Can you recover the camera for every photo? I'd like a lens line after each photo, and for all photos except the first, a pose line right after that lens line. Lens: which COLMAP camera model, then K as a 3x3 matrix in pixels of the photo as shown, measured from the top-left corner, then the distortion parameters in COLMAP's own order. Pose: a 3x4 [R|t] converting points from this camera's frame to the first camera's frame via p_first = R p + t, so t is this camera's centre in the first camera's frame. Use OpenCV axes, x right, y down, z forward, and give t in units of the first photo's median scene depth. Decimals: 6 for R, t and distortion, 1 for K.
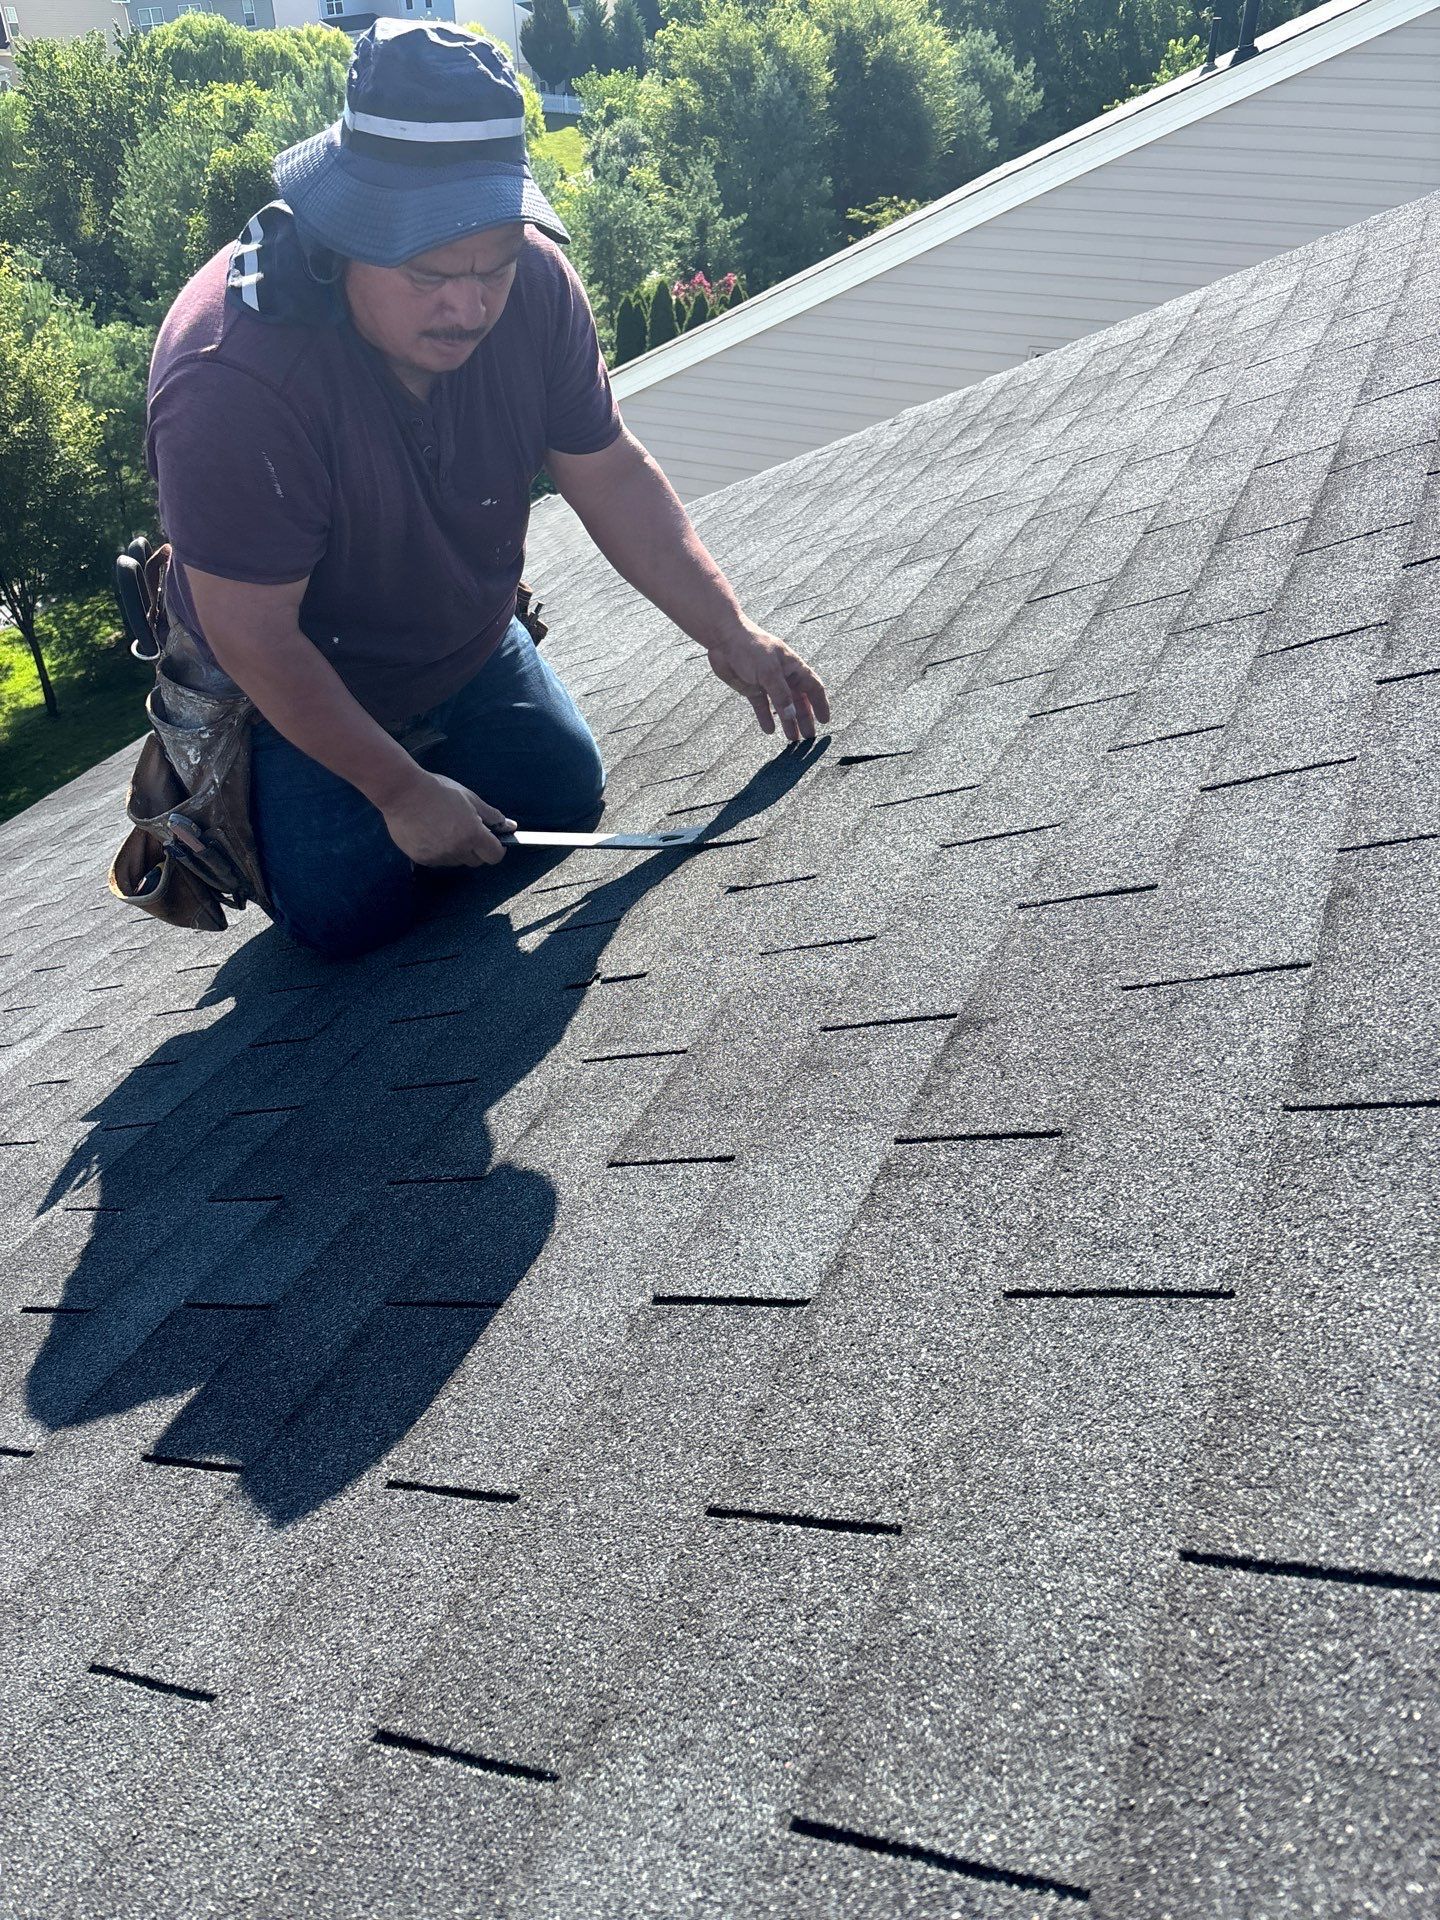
lens RADIAL K [[1481.5, 0, 720.0], [0, 1481.5, 960.0], [0, 0, 1]] dist [0.023768, -0.031478]
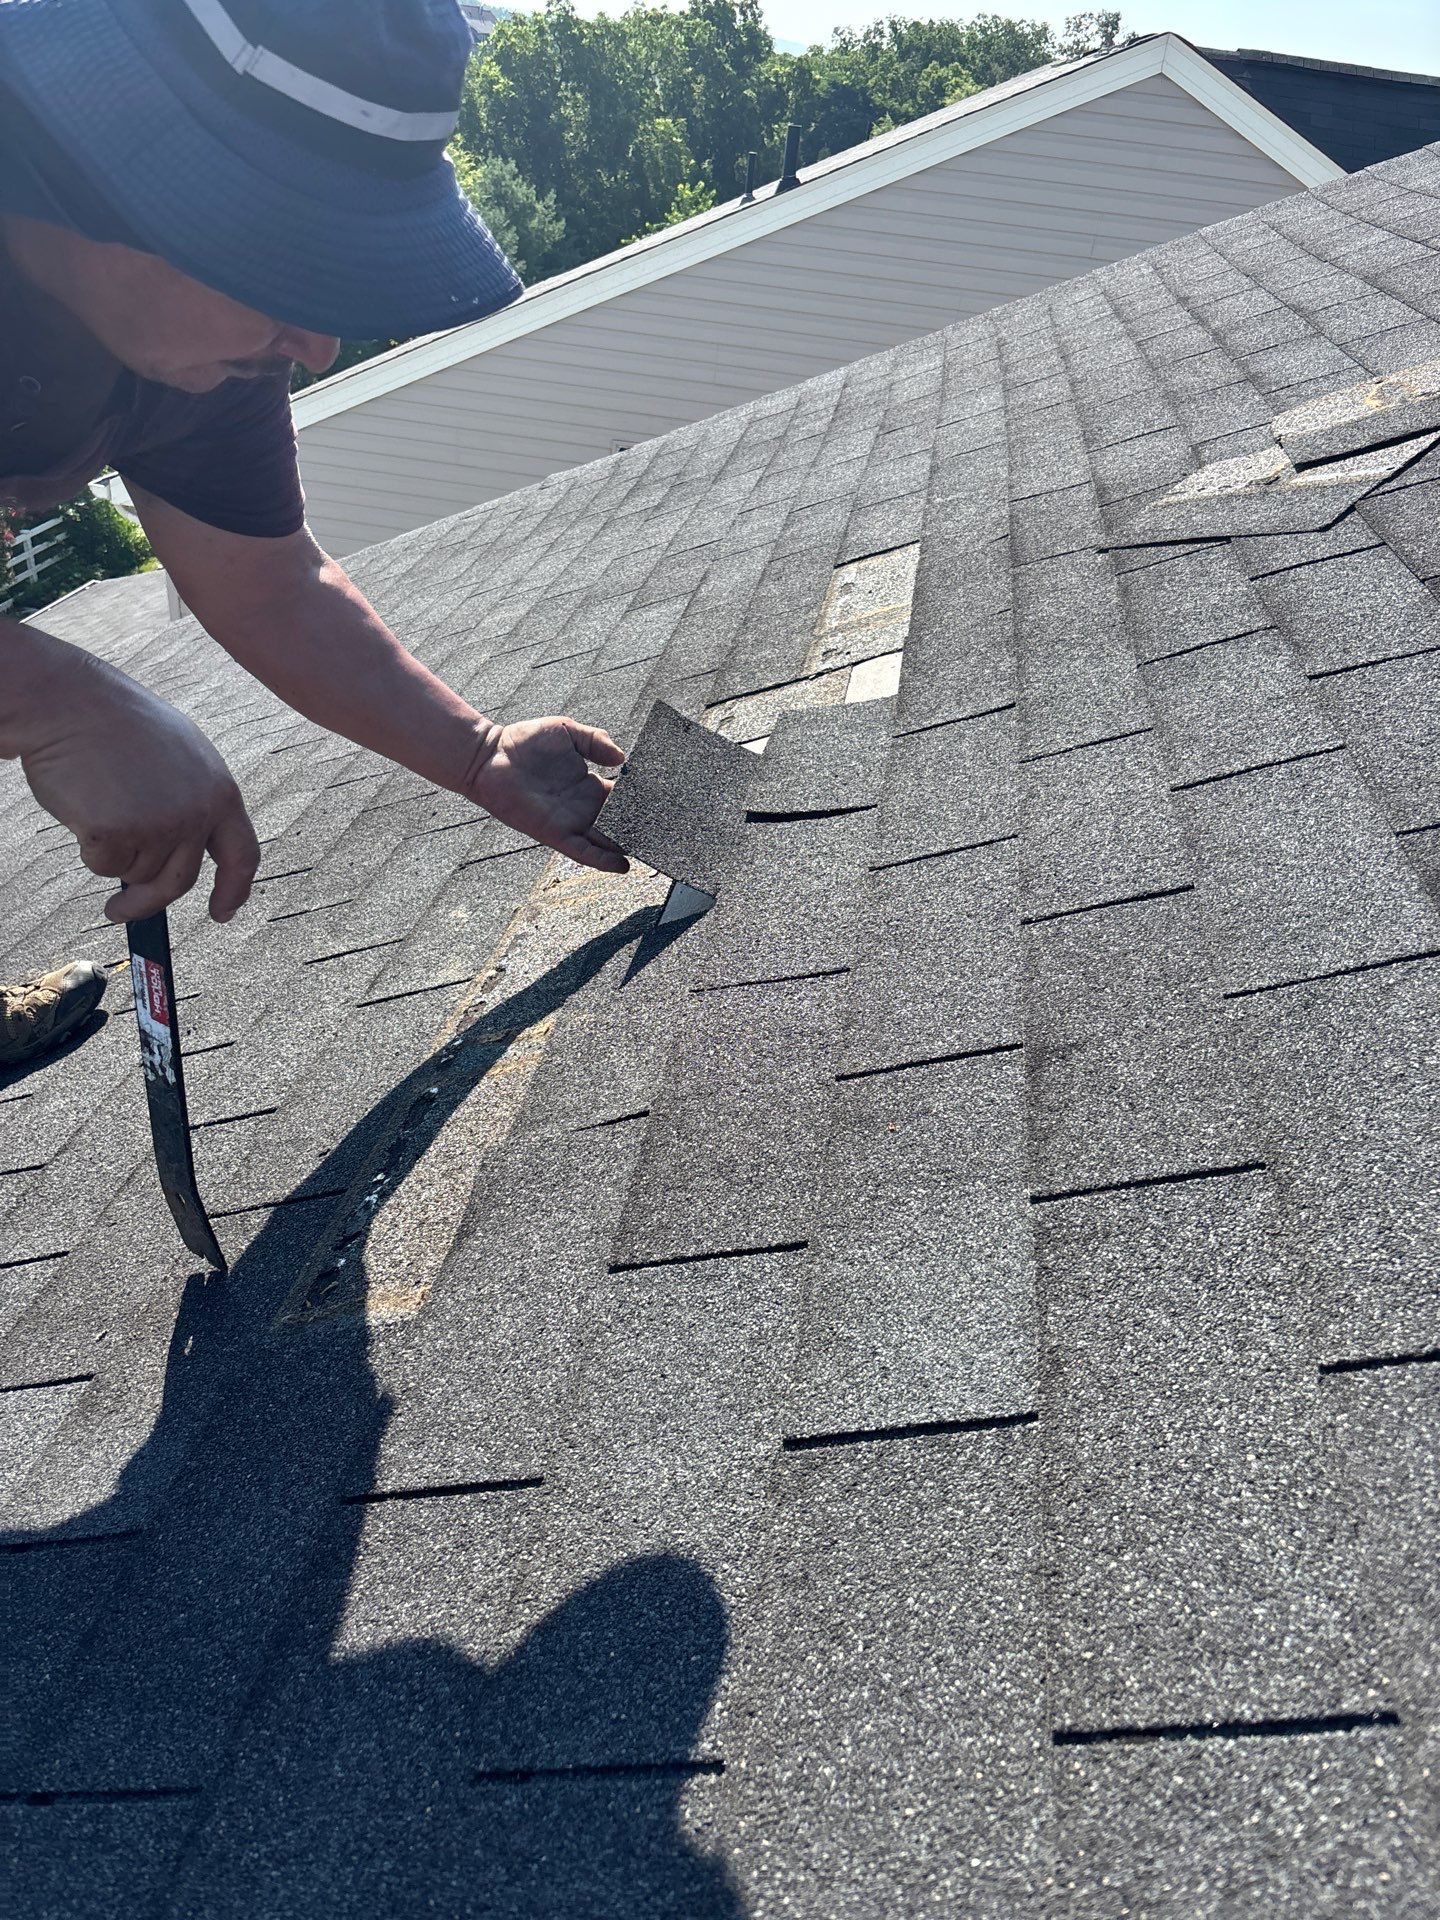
lens RADIAL K [[1481.5, 0, 720.0], [0, 1481.5, 960.0], [0, 0, 1]] dist [0.023768, -0.031478]
pose [[0.956905, -0.052595, 0.285600, -0.202424], [0.071214, 0.995933, -0.055194, 0.019853], [-0.281536, 0.073154, 0.956758, 0.205783]]
